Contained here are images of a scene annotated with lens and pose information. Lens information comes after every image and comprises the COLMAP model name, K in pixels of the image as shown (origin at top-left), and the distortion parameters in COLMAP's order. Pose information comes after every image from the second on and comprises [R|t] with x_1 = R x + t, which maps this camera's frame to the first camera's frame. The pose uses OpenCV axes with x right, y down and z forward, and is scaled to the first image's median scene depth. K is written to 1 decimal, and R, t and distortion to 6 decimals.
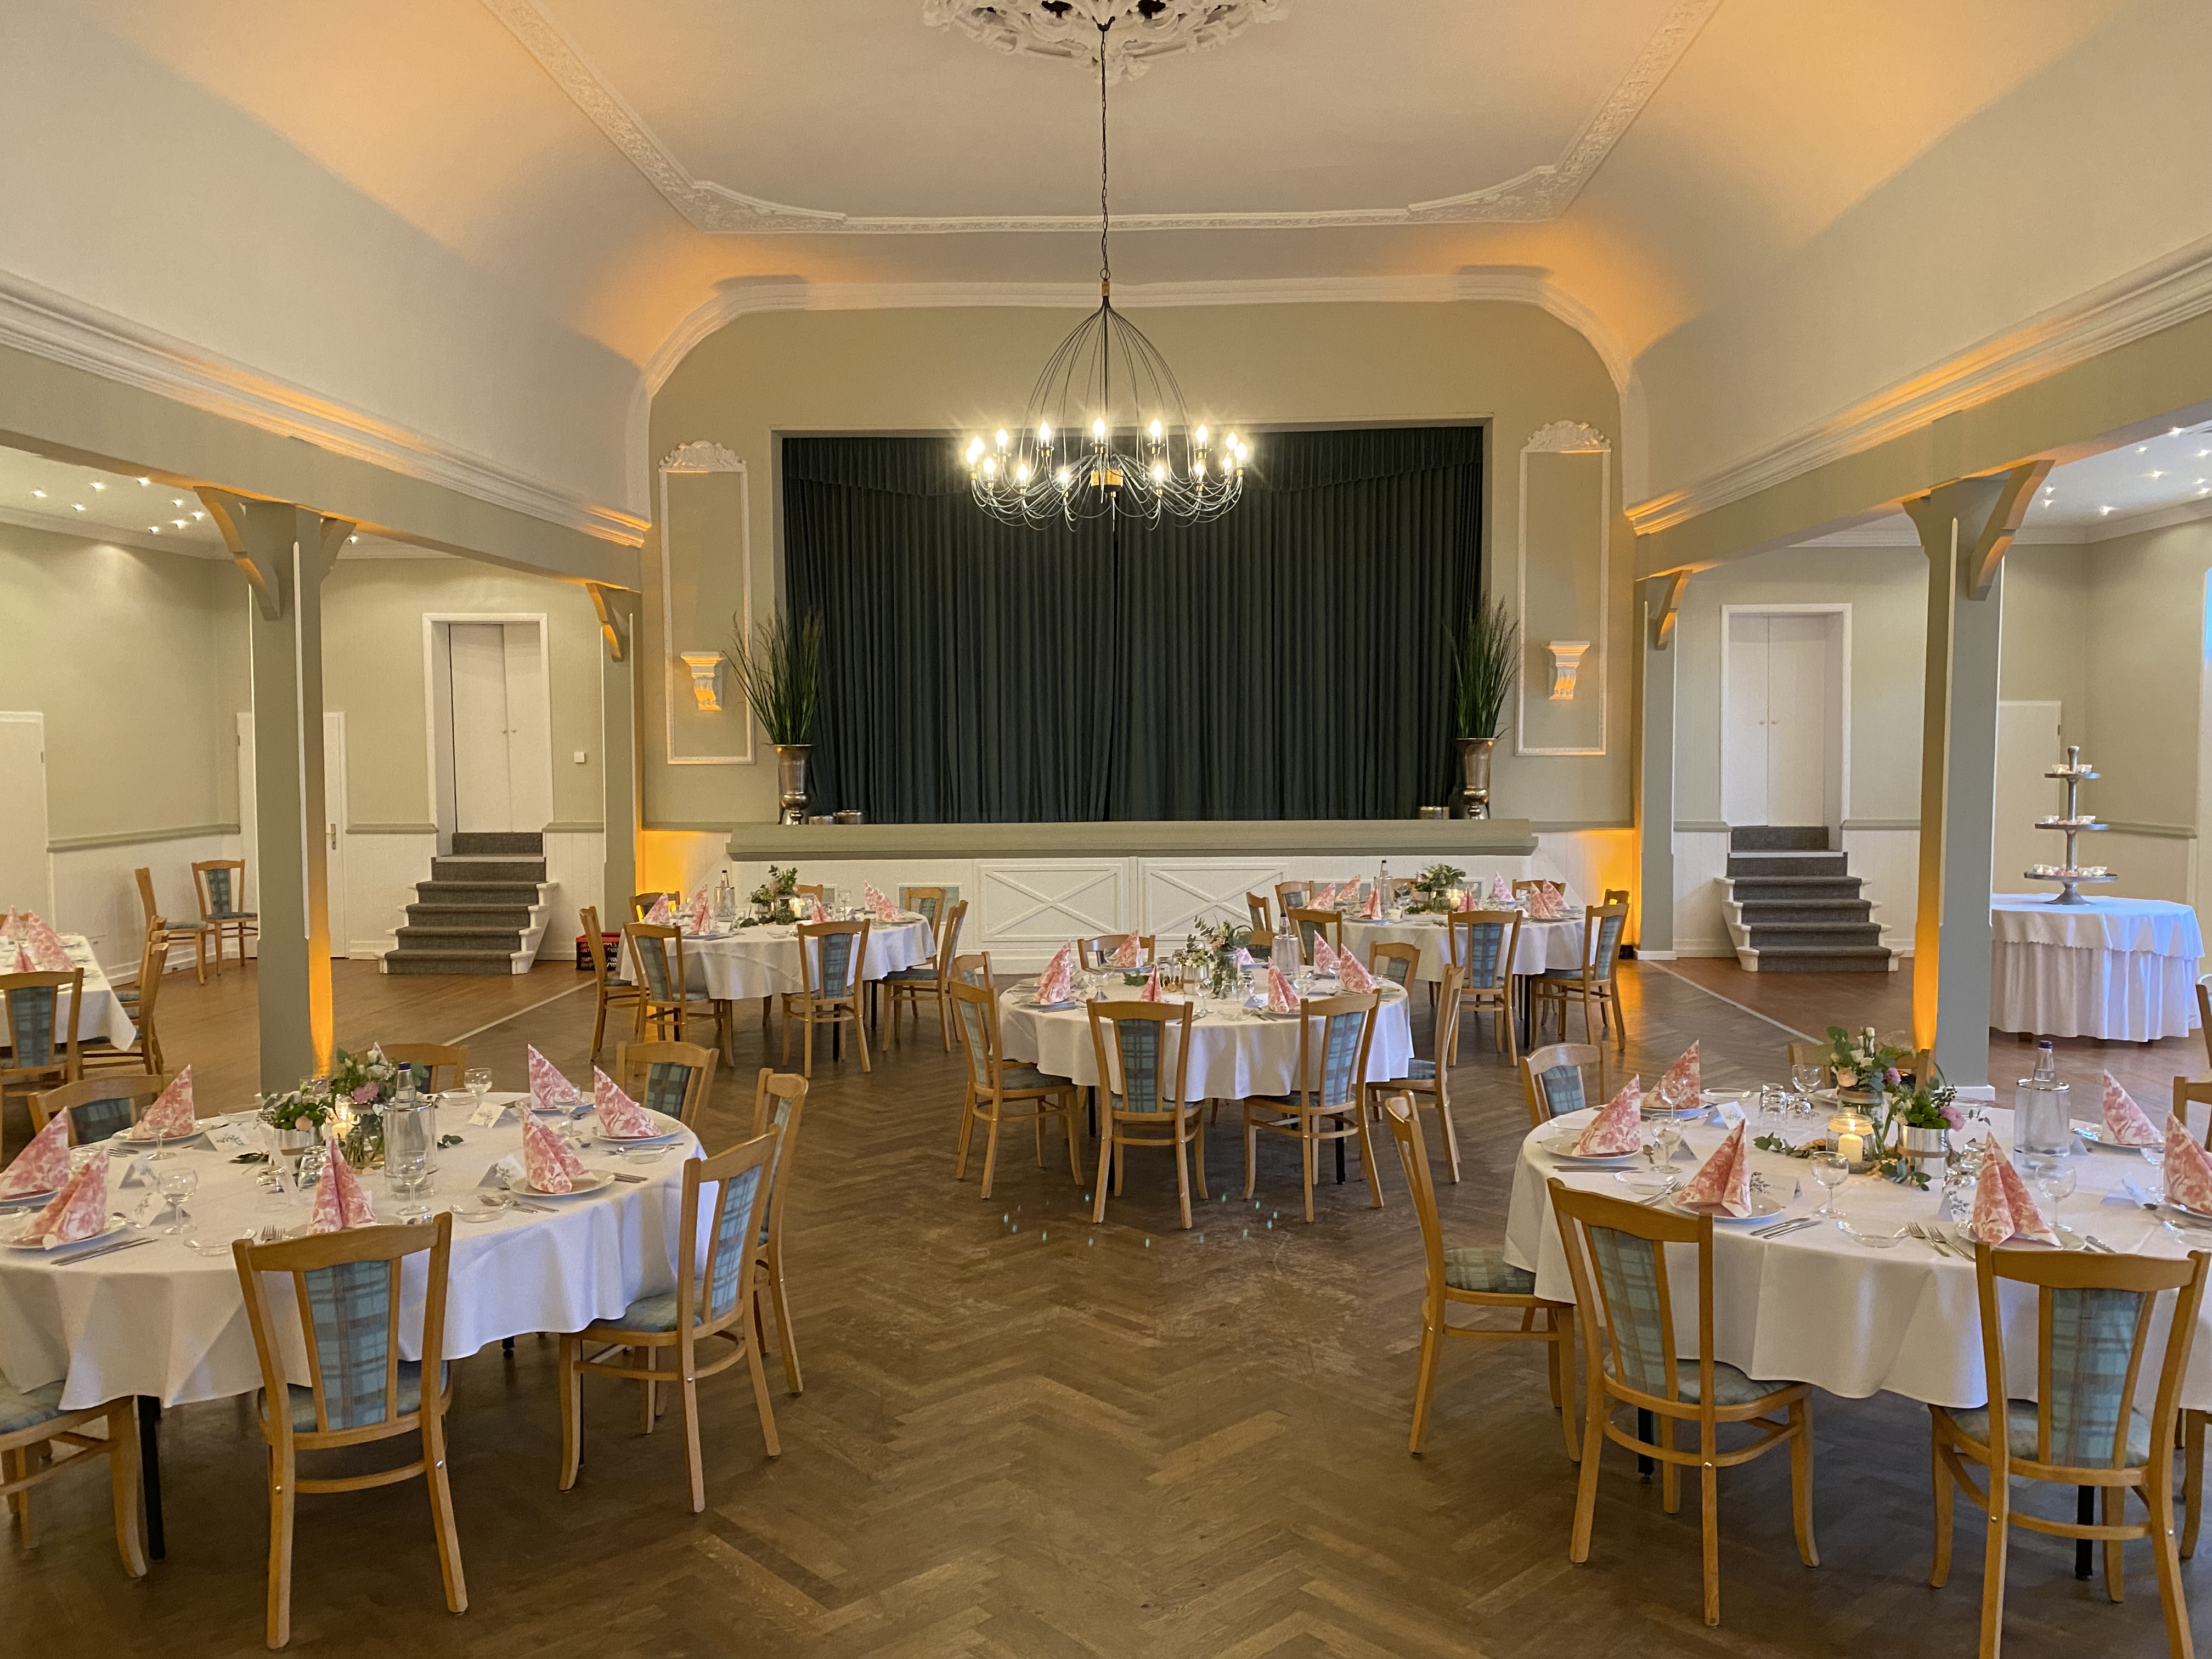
lens RADIAL K [[1641.5, 0, 1101.0], [0, 1641.5, 826.7], [0, 0, 1]] dist [-0.027386, 0.009266]
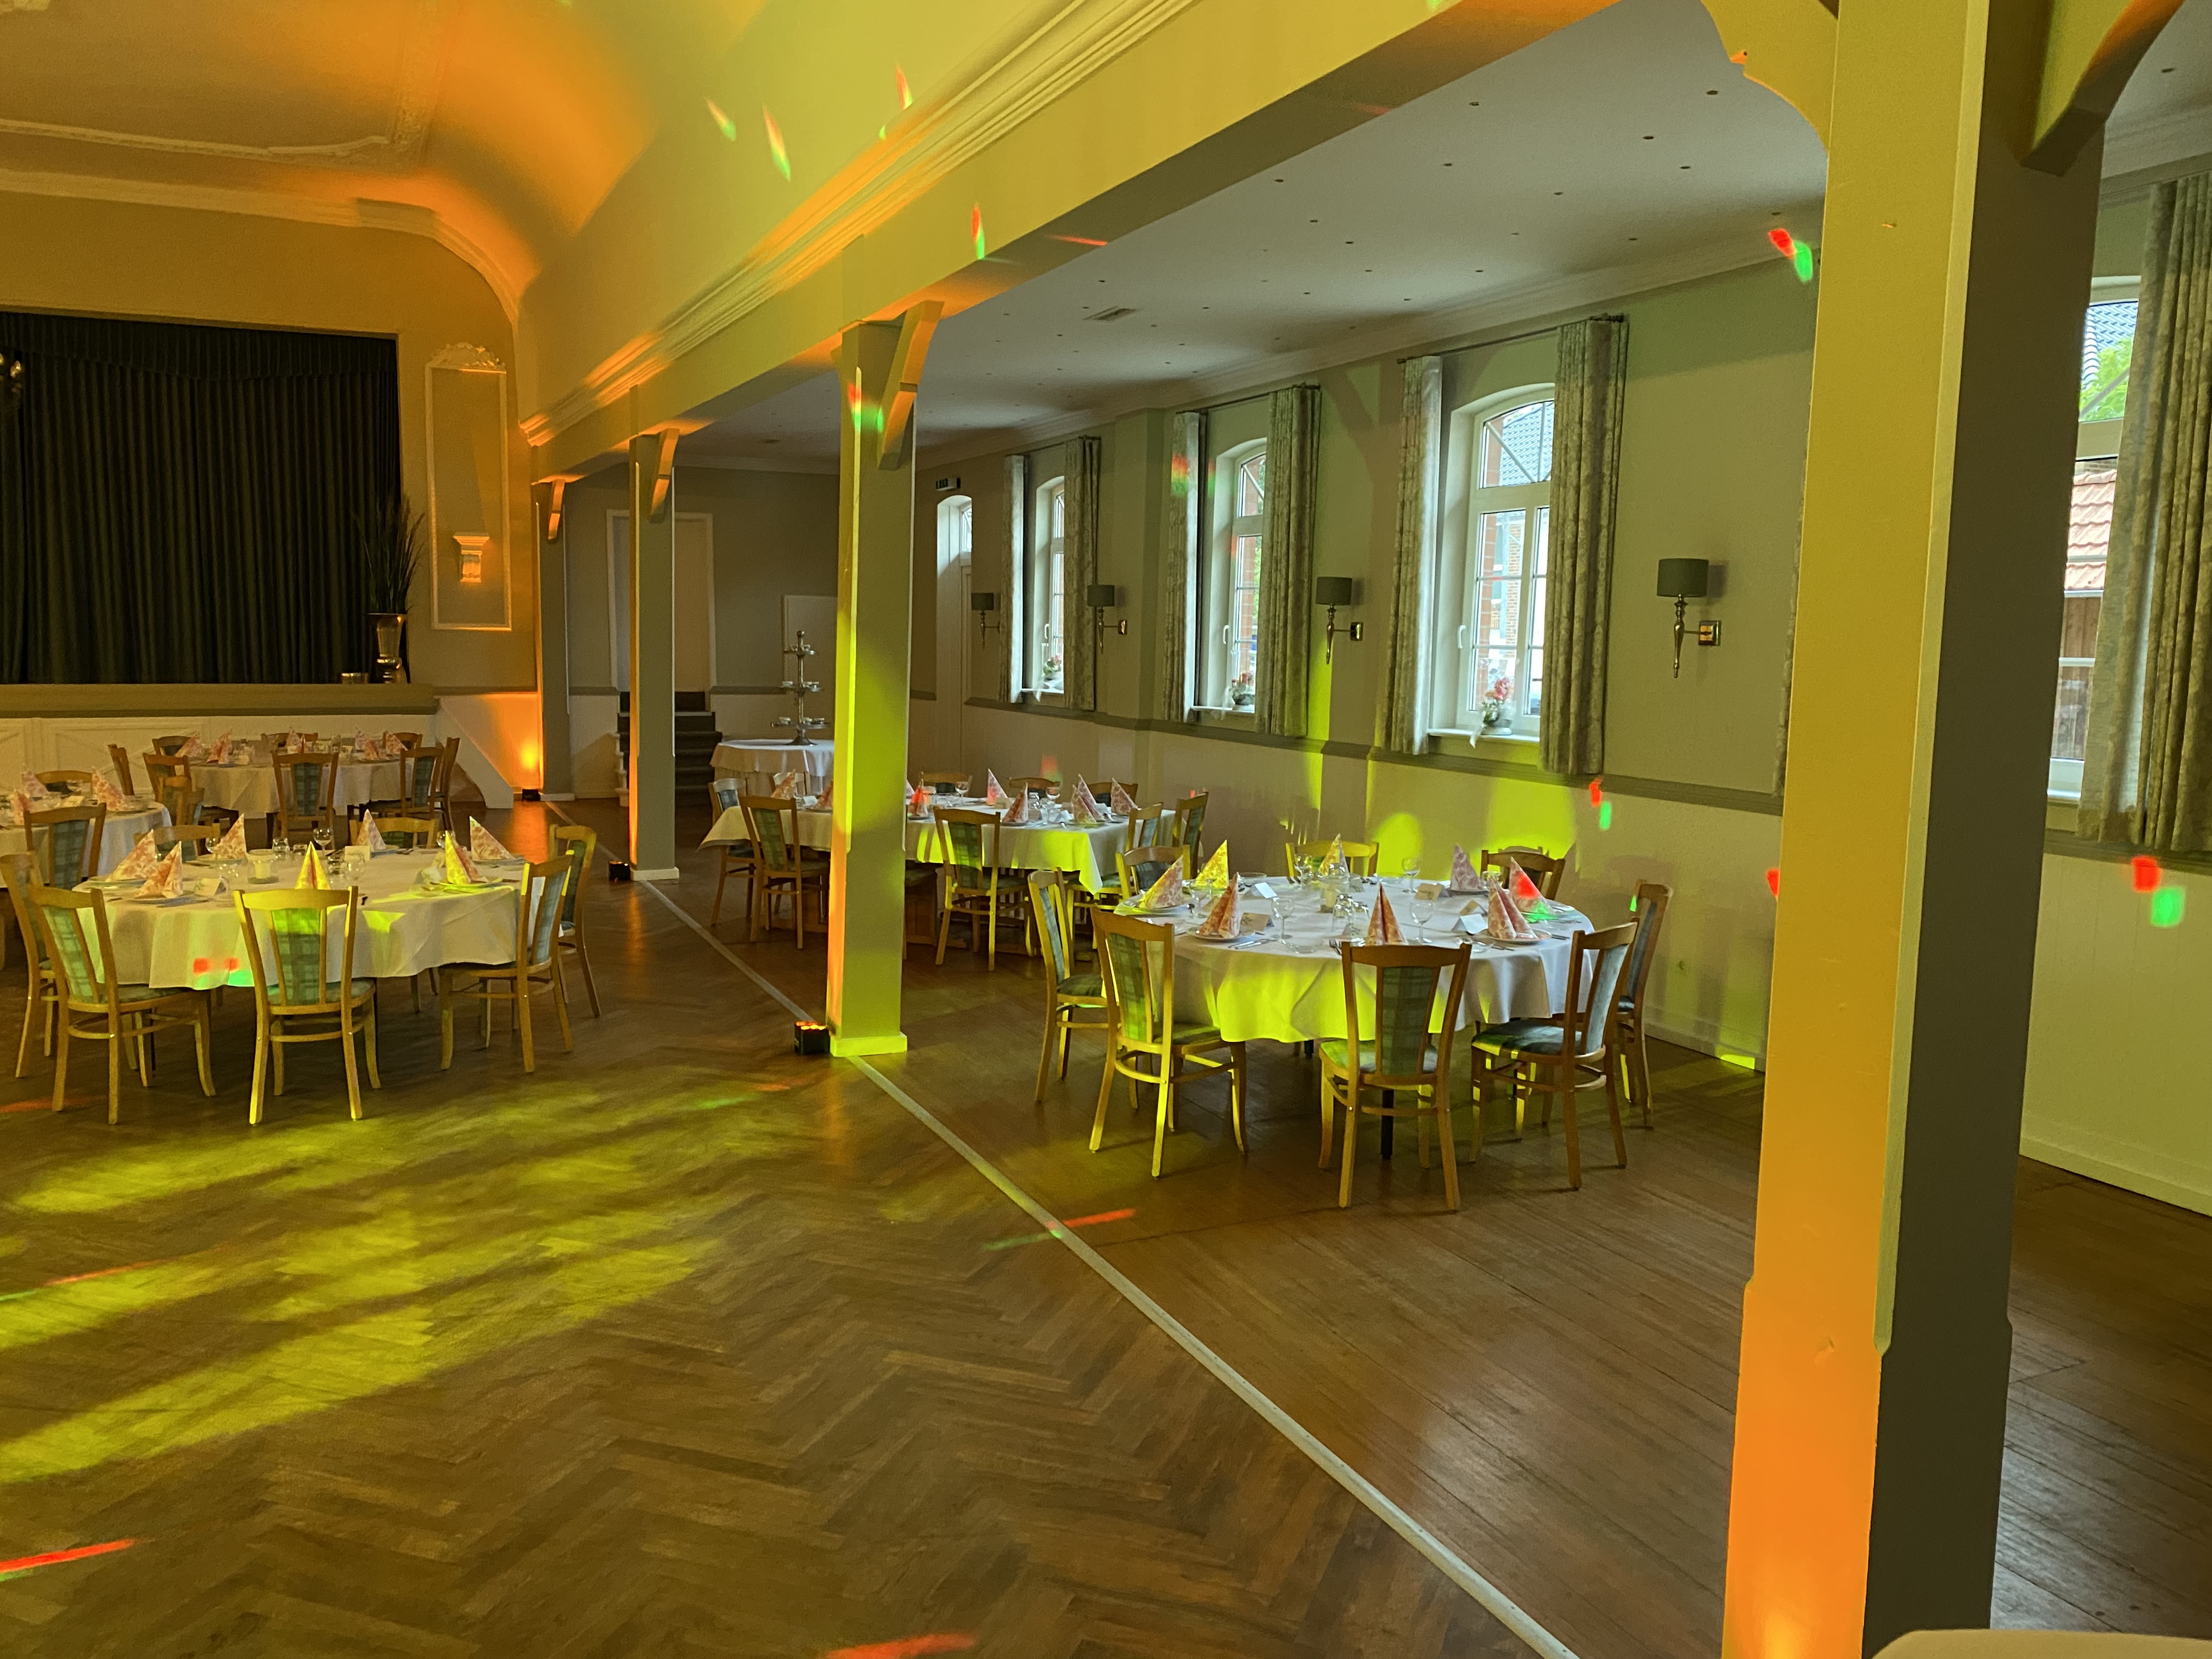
lens RADIAL K [[1641.5, 0, 1110.8], [0, 1641.5, 831.2], [0, 0, 1]] dist [-0.027386, 0.009266]
pose [[0.889058, -0.032408, 0.456646, 0.148582], [-0.003774, 0.996938, 0.078100, 0.007630], [-0.457779, -0.071159, 0.886214, -0.271225]]
